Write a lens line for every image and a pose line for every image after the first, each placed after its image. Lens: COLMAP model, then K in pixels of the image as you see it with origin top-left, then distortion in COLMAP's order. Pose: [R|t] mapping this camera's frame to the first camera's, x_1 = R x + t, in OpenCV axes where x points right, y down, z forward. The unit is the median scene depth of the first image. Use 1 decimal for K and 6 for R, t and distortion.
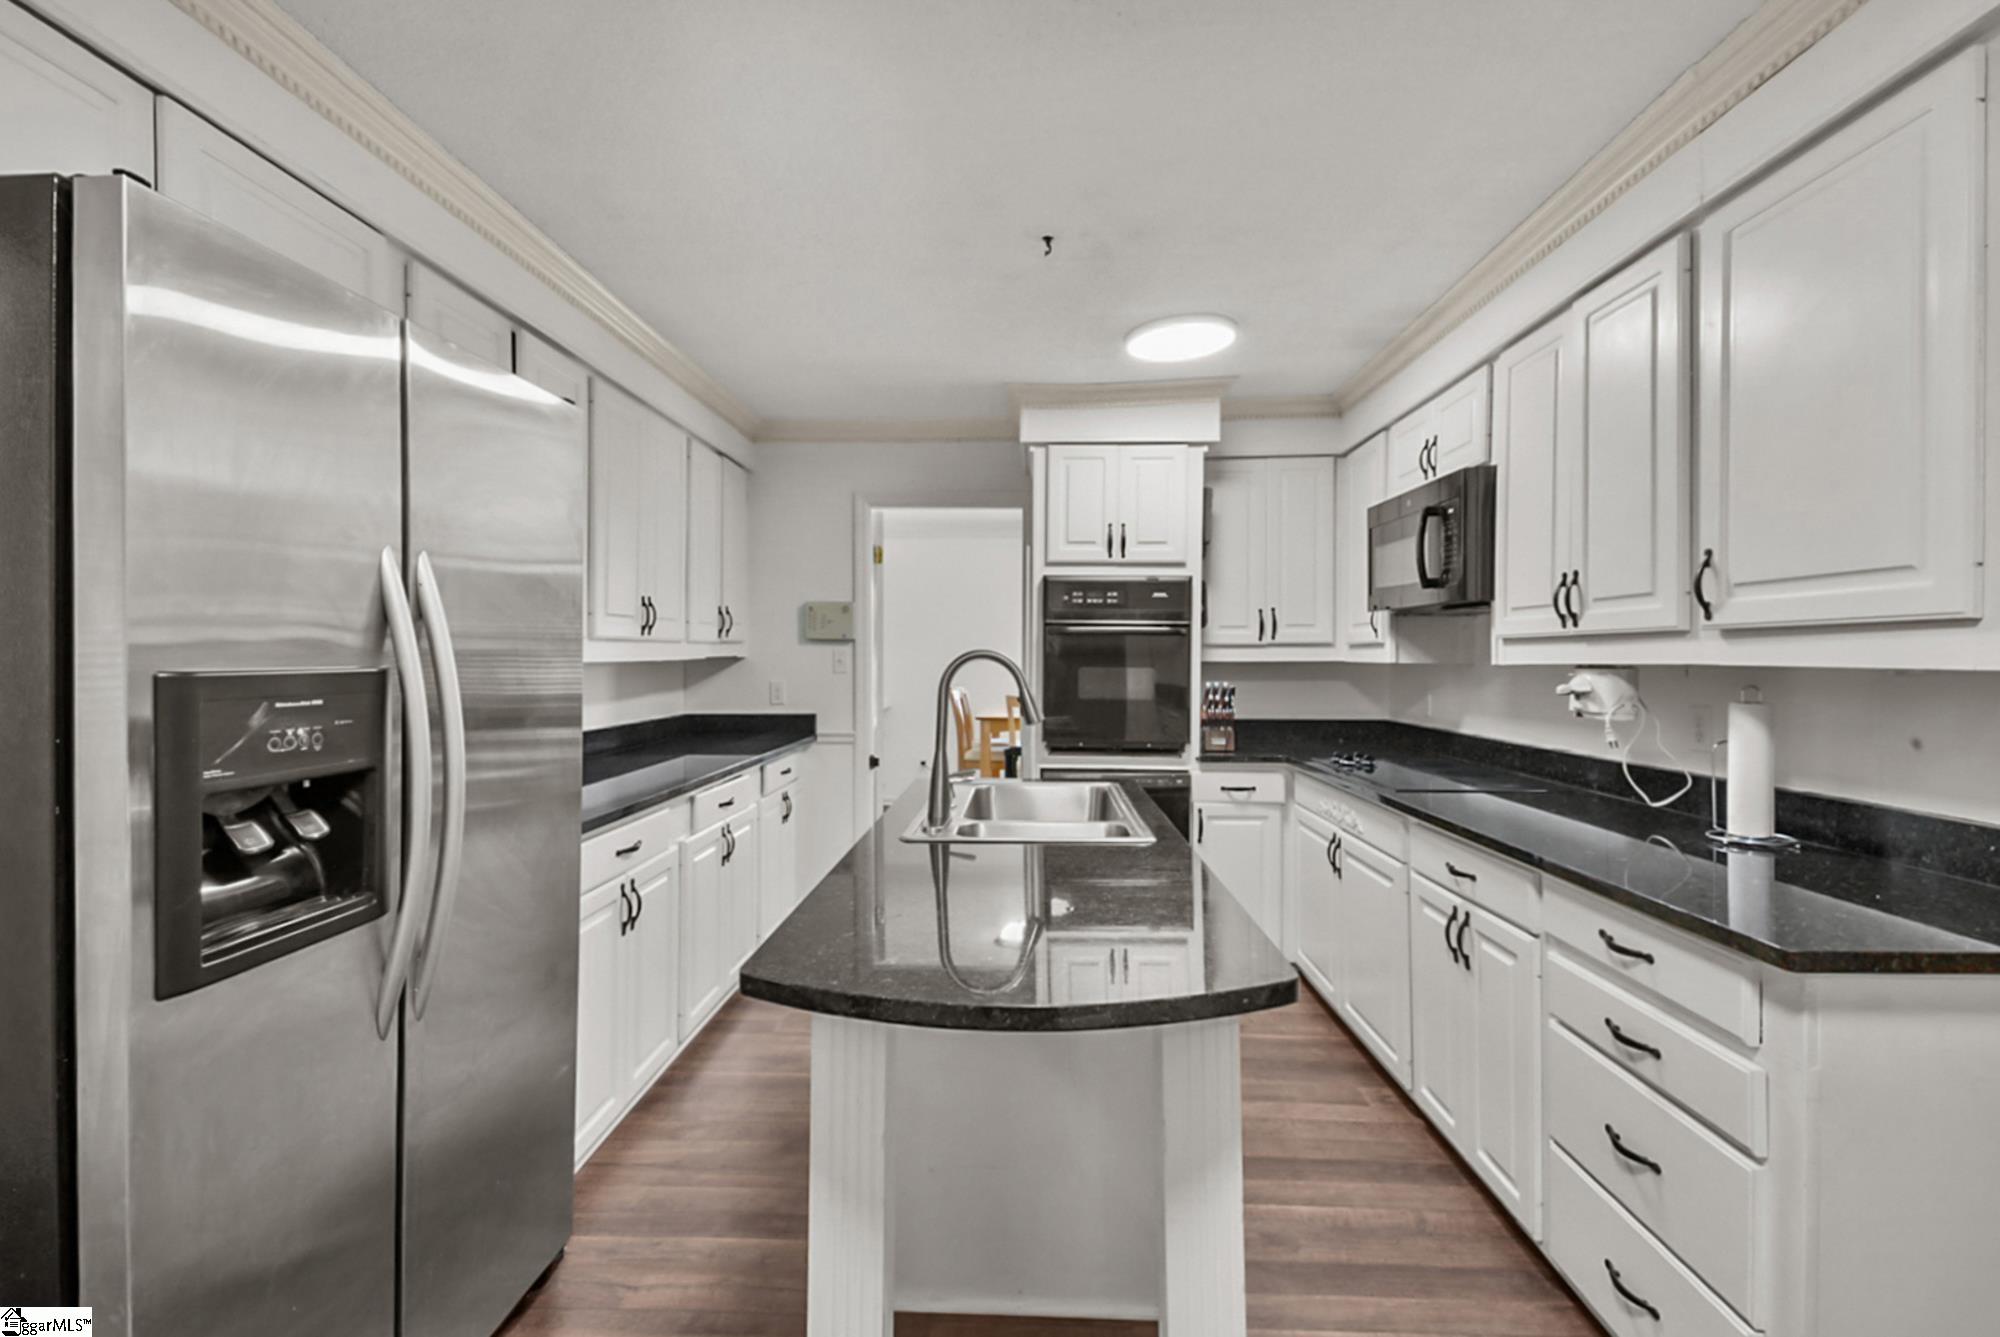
lens RADIAL K [[881.8, 0, 997.1], [0, 881.8, 662.3], [0, 0, 1]] dist [0.039028, -0.024138]
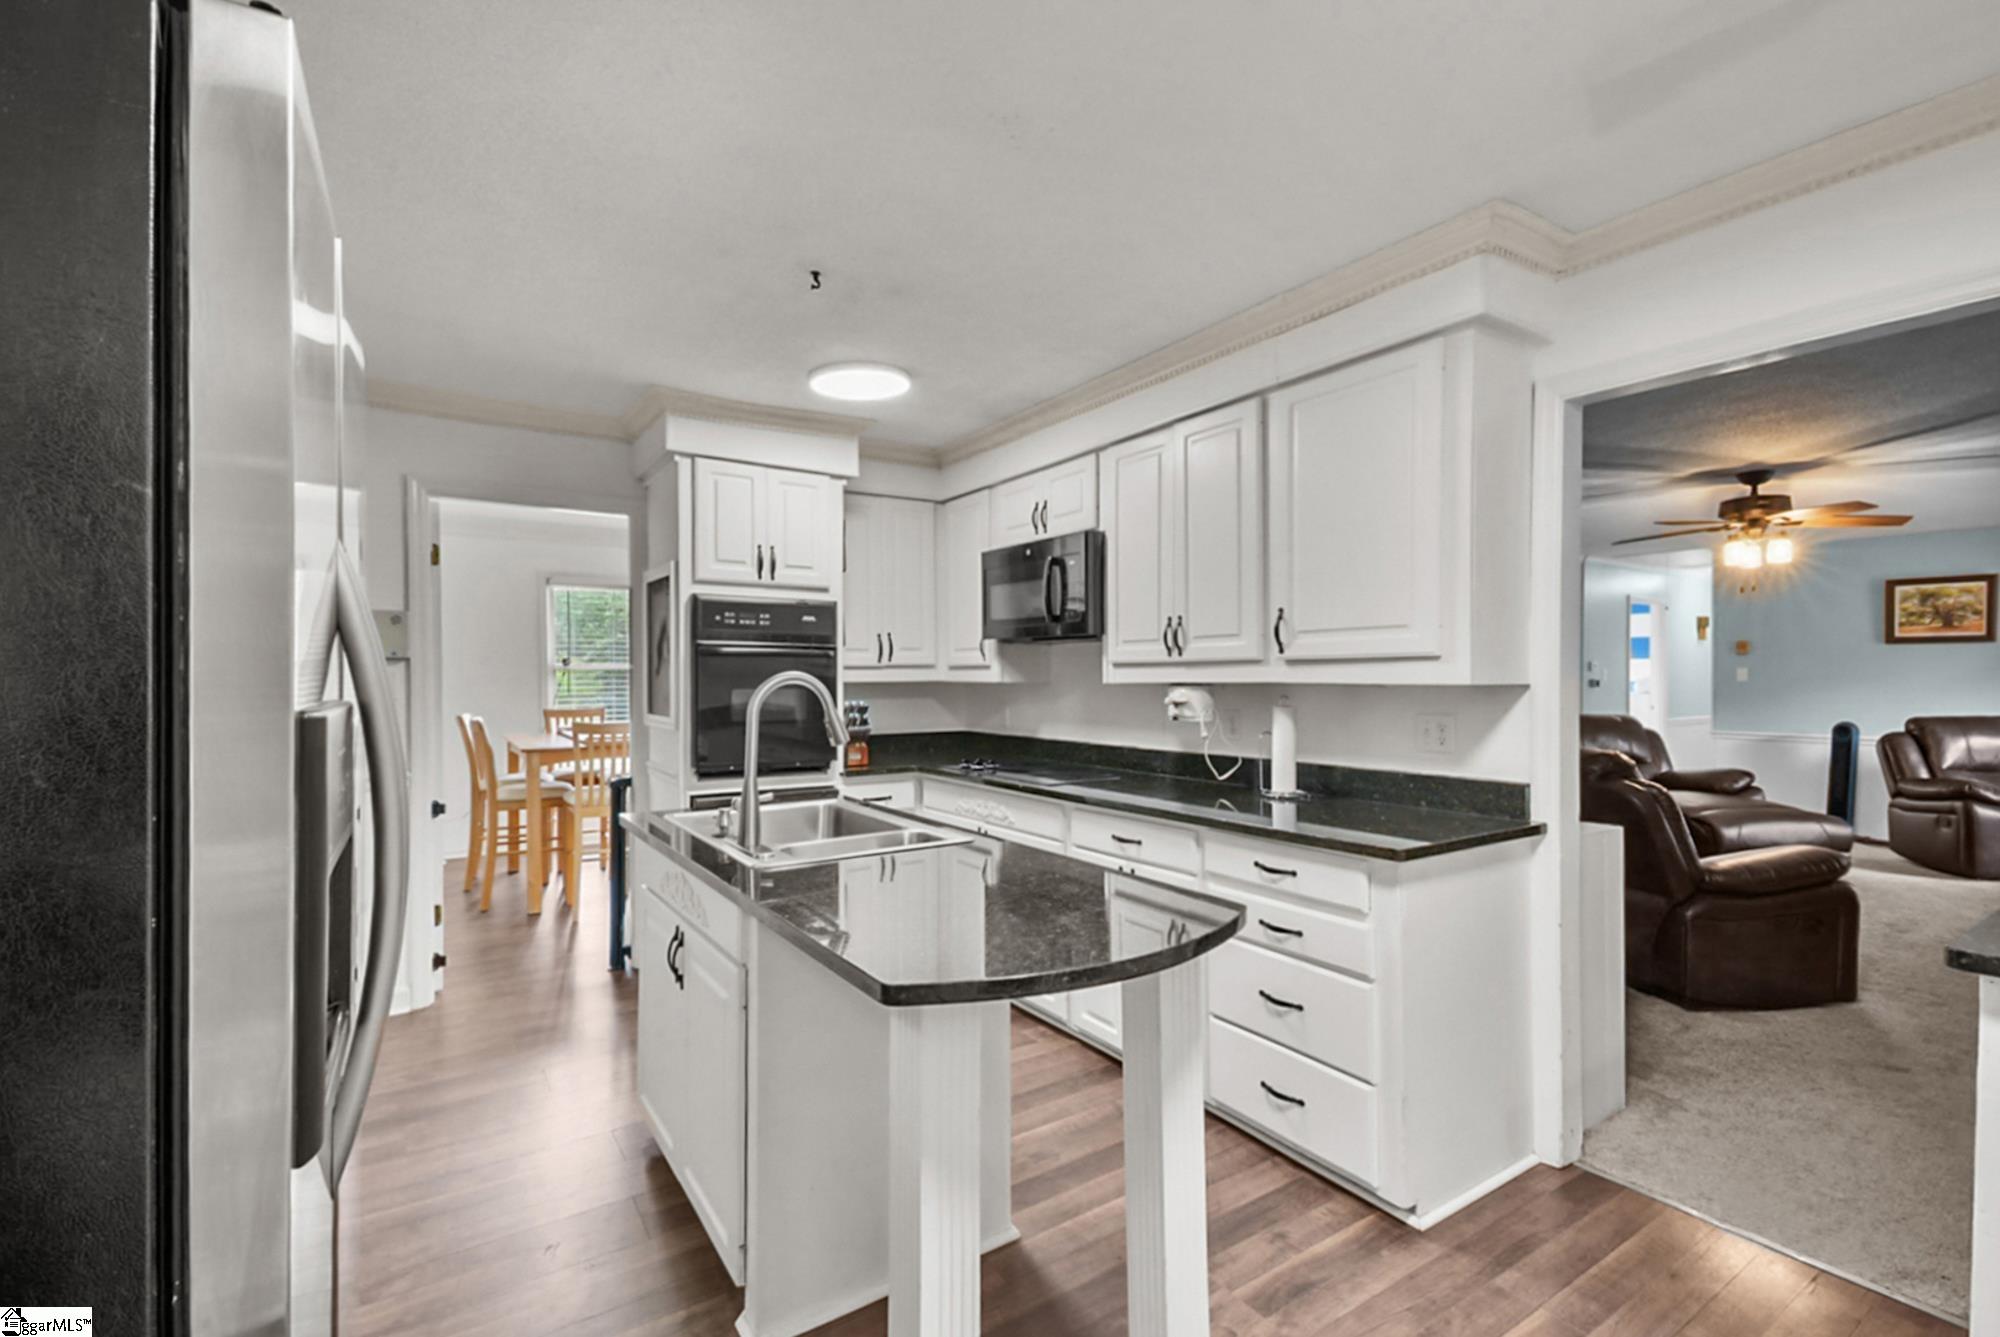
lens RADIAL K [[892.6, 0, 1005.6], [0, 892.6, 681.1], [0, 0, 1]] dist [0.039405, -0.019734]
pose [[0.803670, -0.007378, 0.595030, -0.253962], [0.007427, 0.999970, 0.002368, -0.003520], [-0.595029, 0.002516, 0.803700, 0.020733]]
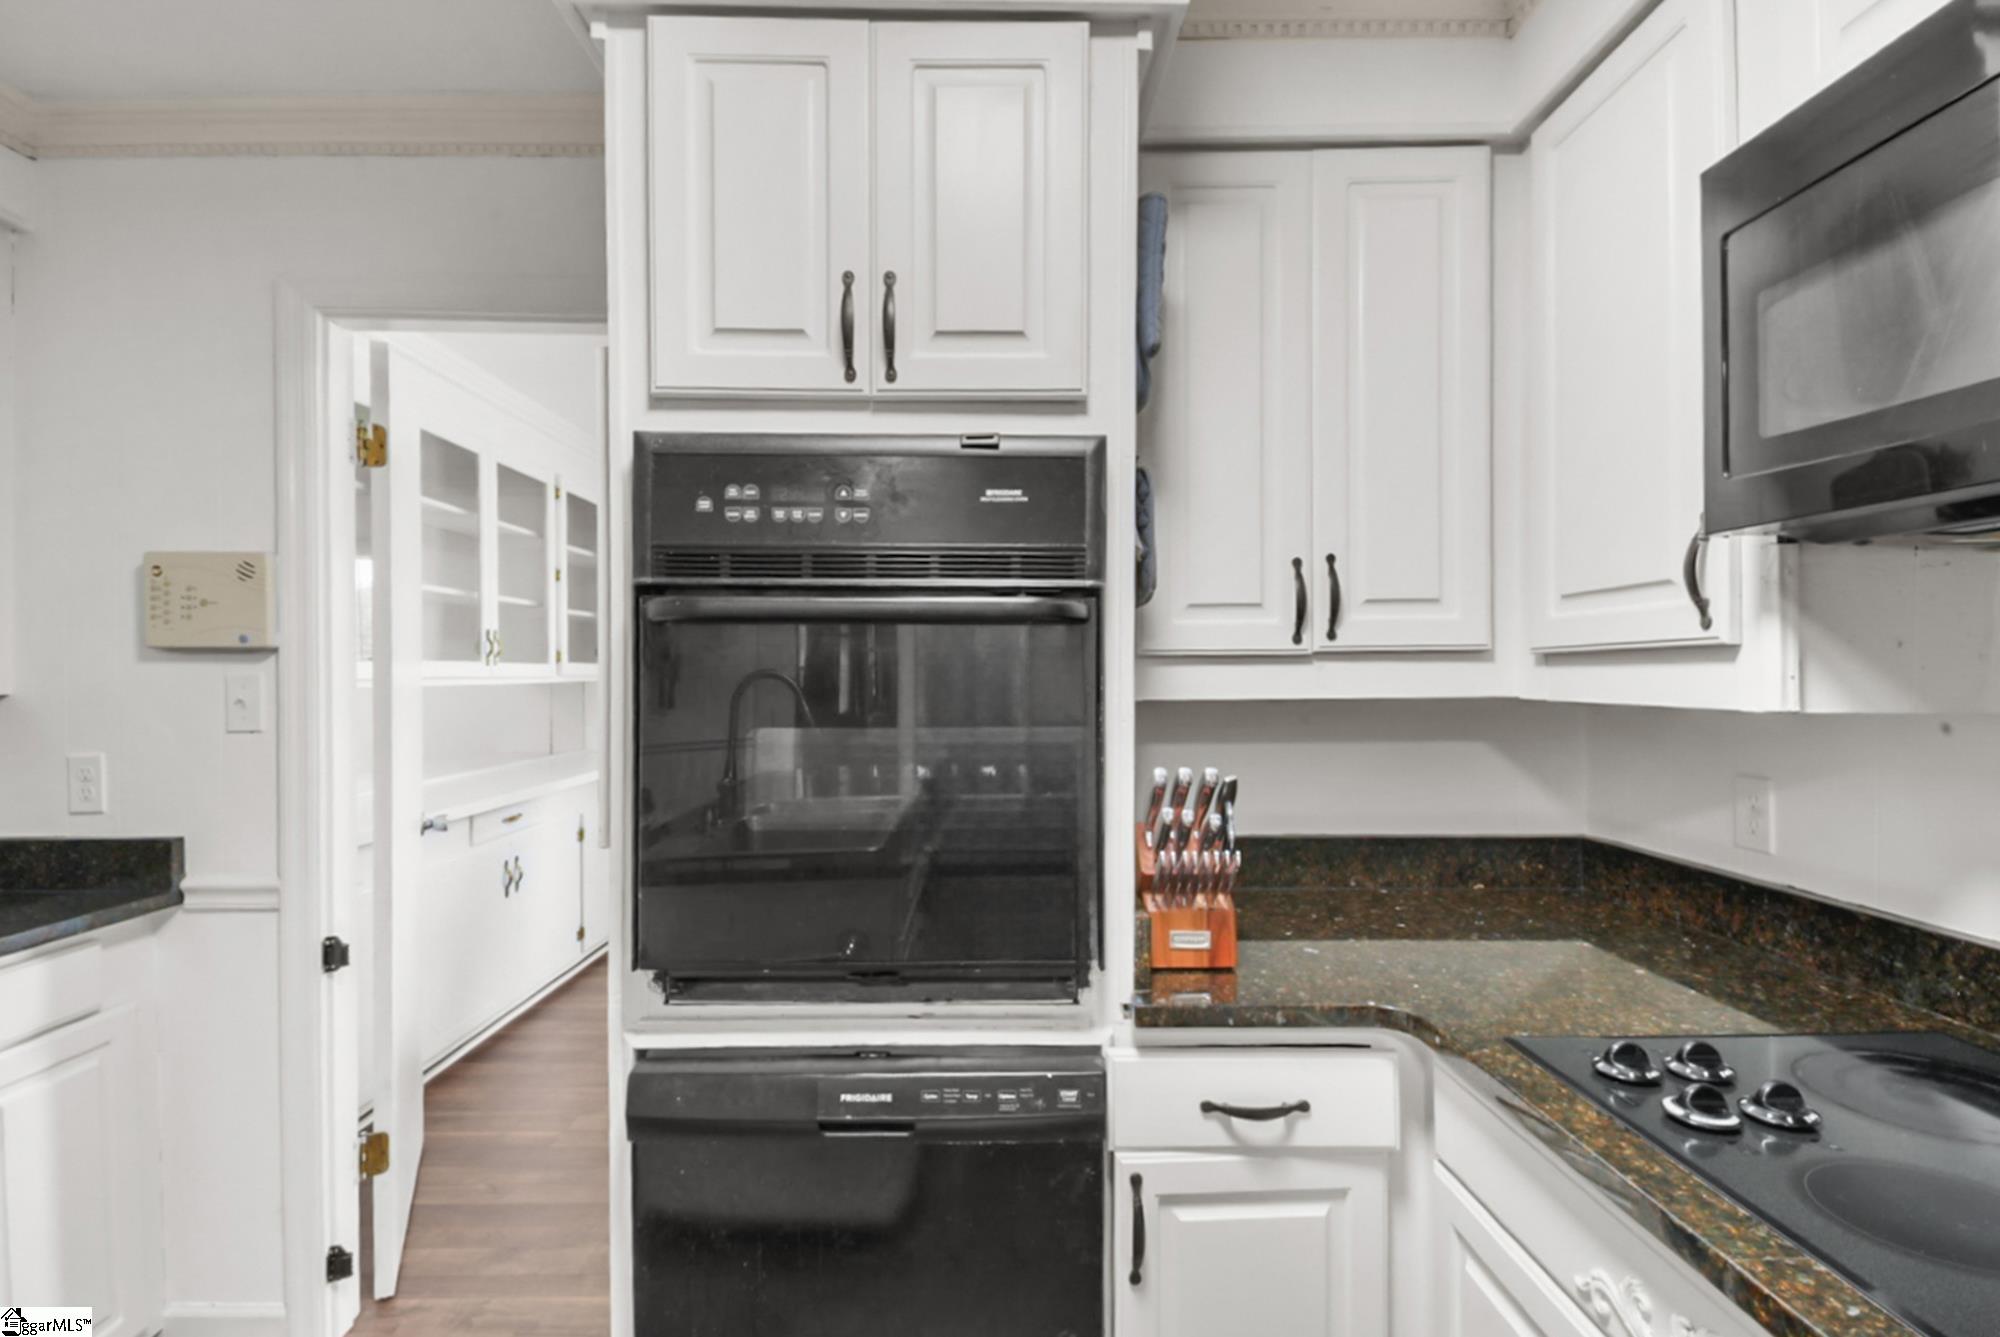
lens RADIAL K [[895.2, 0, 989.9], [0, 895.2, 671.7], [0, 0, 1]] dist [0.039722, -0.021194]
pose [[0.998548, -0.006297, 0.053505, 0.161388], [0.006741, 0.999944, -0.008125, -0.011247], [-0.053451, 0.008474, 0.998535, 0.680285]]
